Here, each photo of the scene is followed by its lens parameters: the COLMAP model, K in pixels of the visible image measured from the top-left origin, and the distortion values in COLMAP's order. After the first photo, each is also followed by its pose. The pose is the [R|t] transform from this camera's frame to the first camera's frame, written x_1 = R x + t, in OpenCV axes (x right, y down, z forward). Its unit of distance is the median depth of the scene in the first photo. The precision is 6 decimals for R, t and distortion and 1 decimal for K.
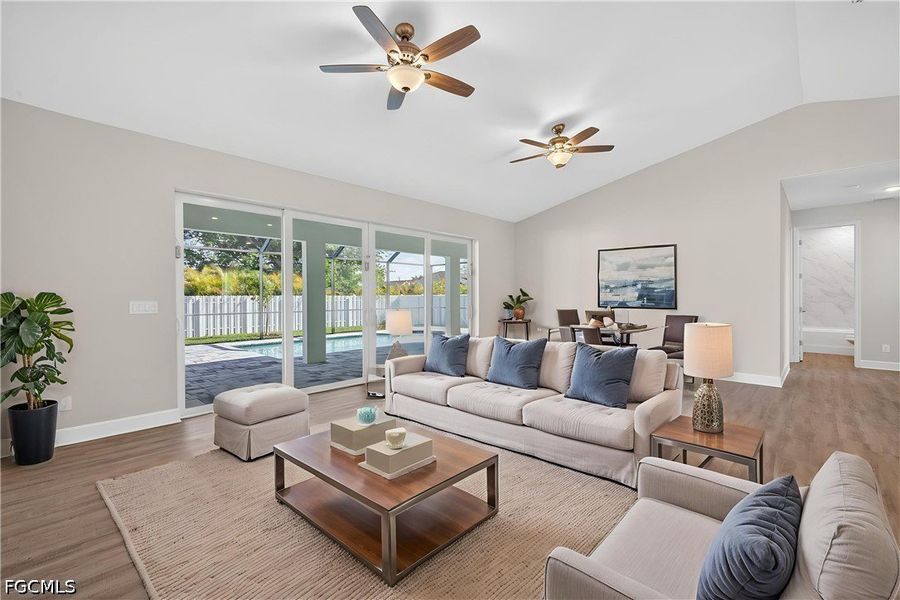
lens RADIAL K [[413.2, 0, 450.0], [0, 413.2, 300.0], [0, 0, 1]] dist [-0.001695, 0.000098]
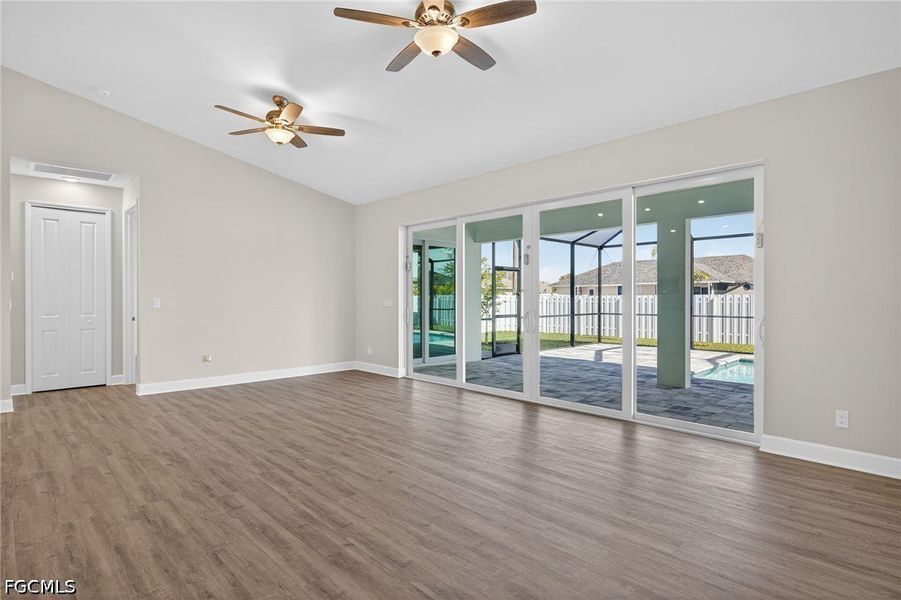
lens RADIAL K [[533.5, 0, 450.5], [0, 533.5, 300.0], [0, 0, 1]] dist [-0.000828, 0.000077]
pose [[-0.132935, 0.004454, -0.991115, 0.719081], [0.002529, 0.999988, 0.004154, -0.005162], [0.991122, -0.001954, -0.132944, 0.825865]]
